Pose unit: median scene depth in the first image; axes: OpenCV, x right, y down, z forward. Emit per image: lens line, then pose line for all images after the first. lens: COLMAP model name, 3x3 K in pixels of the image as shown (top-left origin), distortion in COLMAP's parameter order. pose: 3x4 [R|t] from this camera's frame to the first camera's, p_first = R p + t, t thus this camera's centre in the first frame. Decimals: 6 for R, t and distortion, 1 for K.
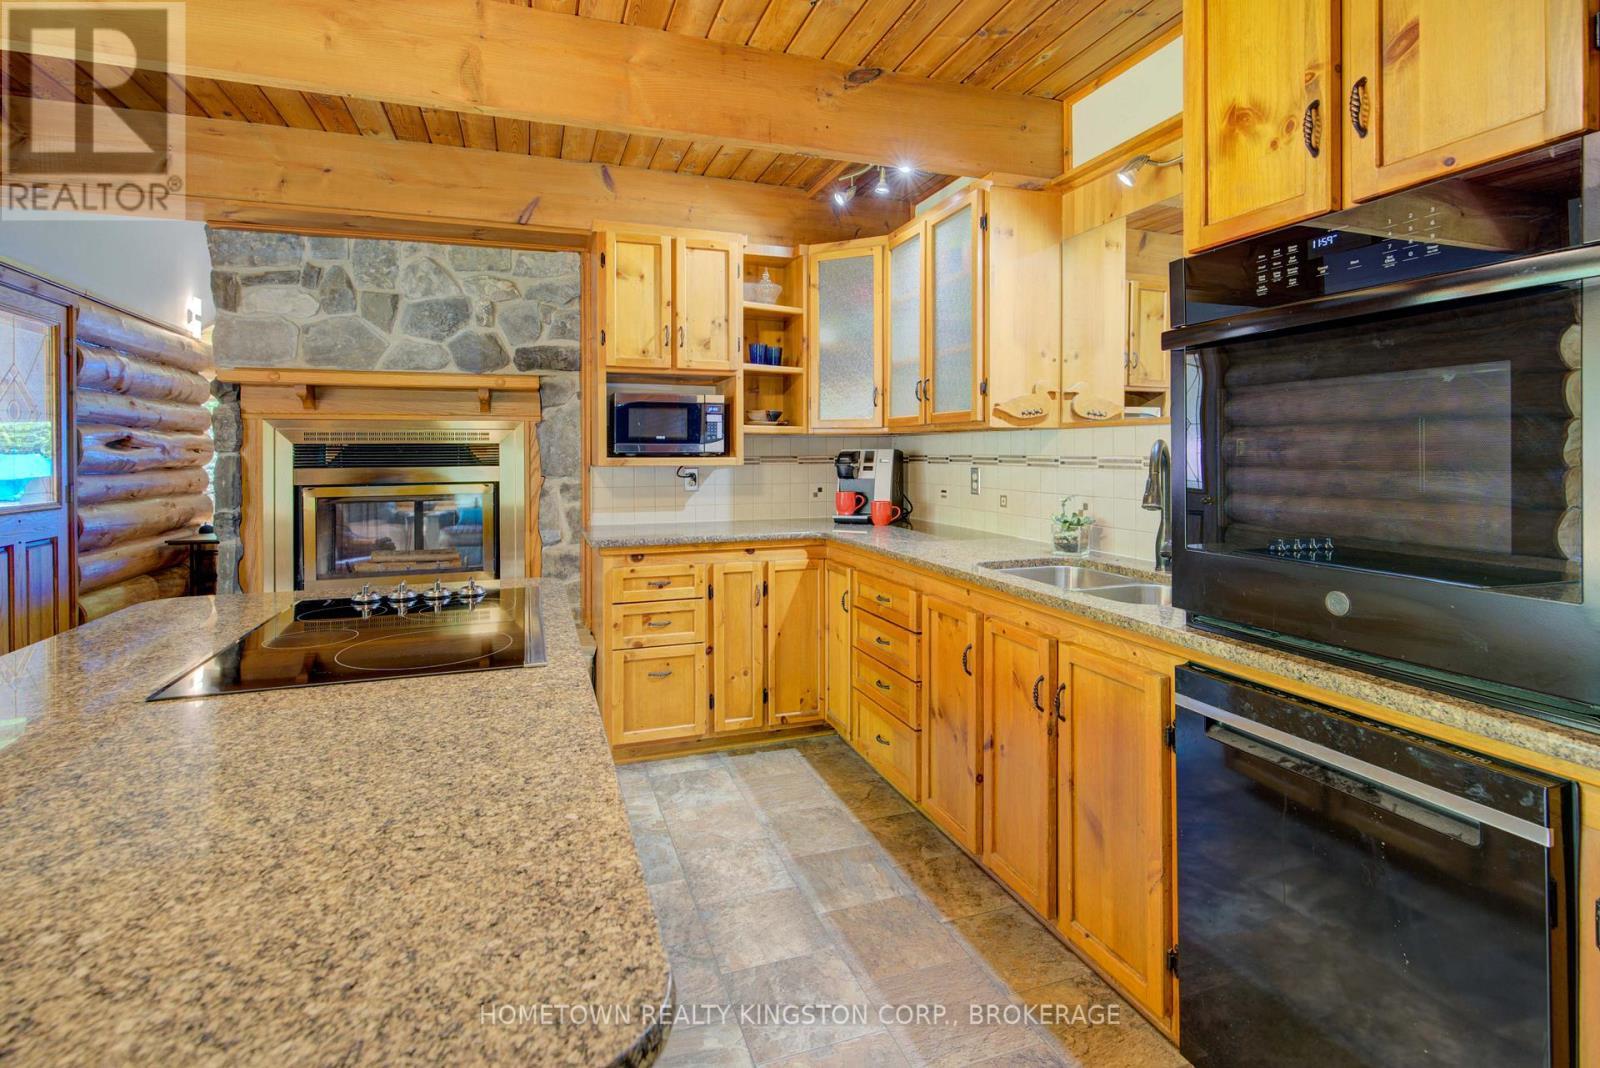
lens RADIAL K [[781.2, 0, 802.1], [0, 781.2, 454.9], [0, 0, 1]] dist [0.000485, 0.000011]
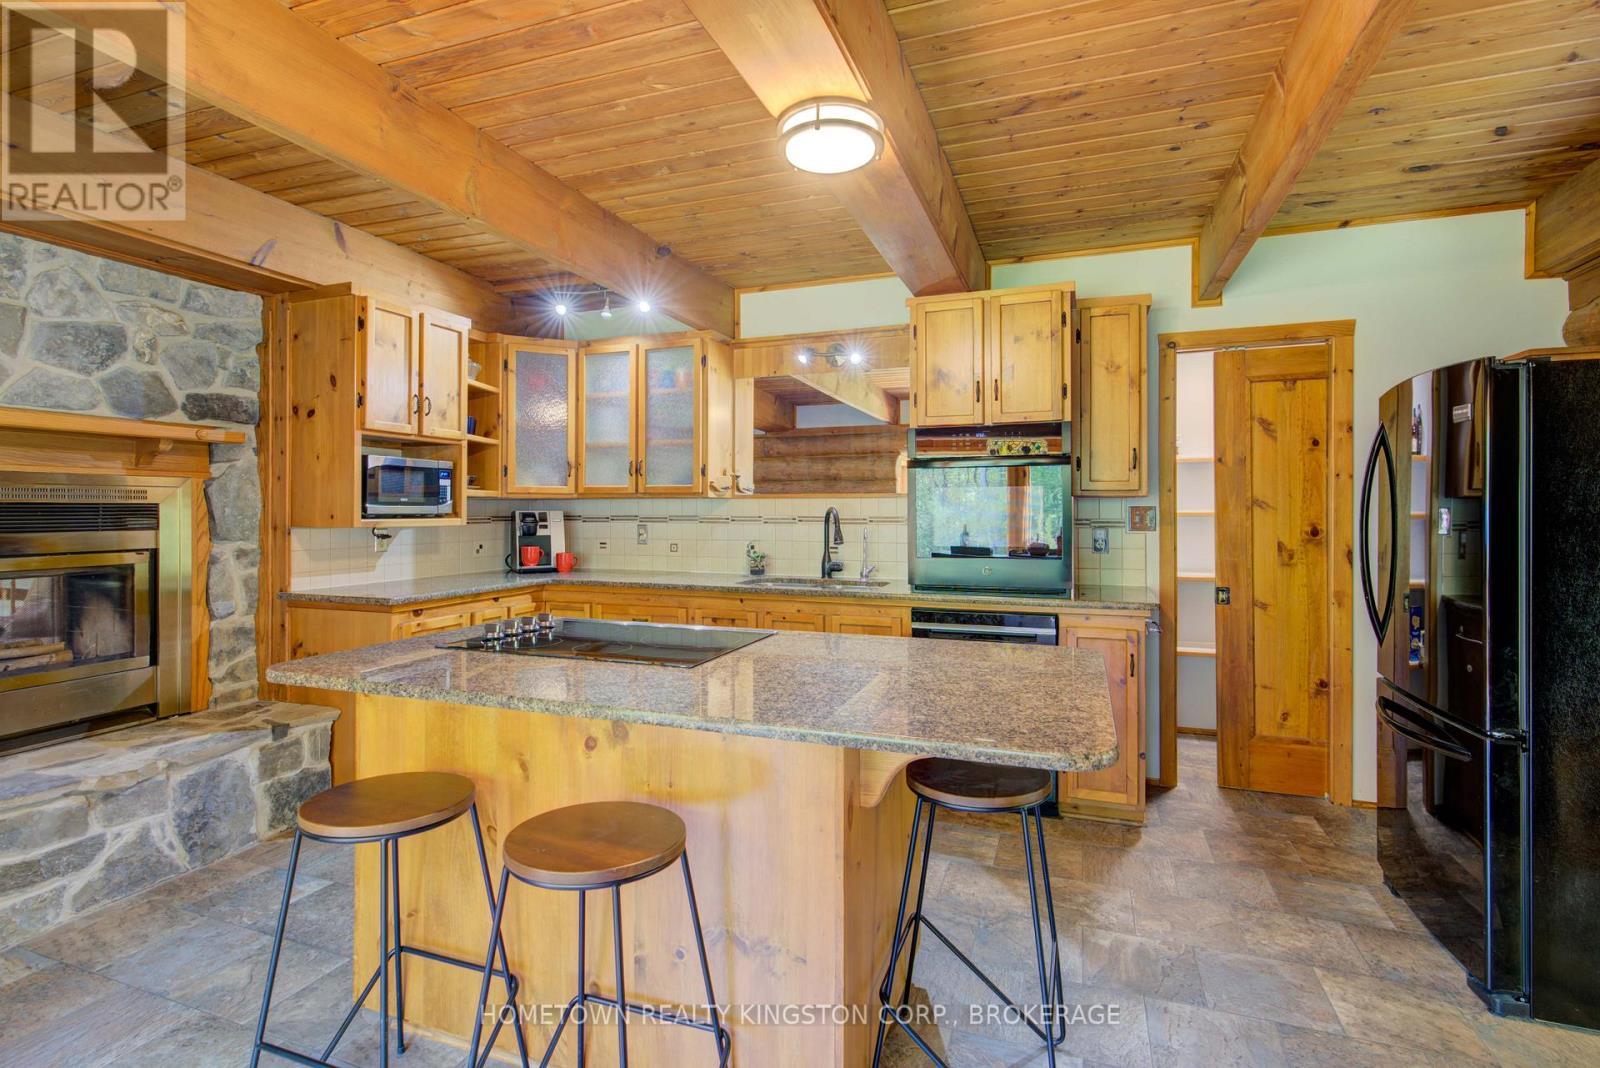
lens RADIAL K [[770.7, 0, 799.1], [0, 770.7, 508.6], [0, 0, 1]] dist [-0.000076, 0.011753]
pose [[0.640495, 0.003811, 0.767953, -0.606994], [0.001674, 0.999978, -0.006359, -0.002541], [-0.767961, 0.005359, 0.640474, -0.069184]]
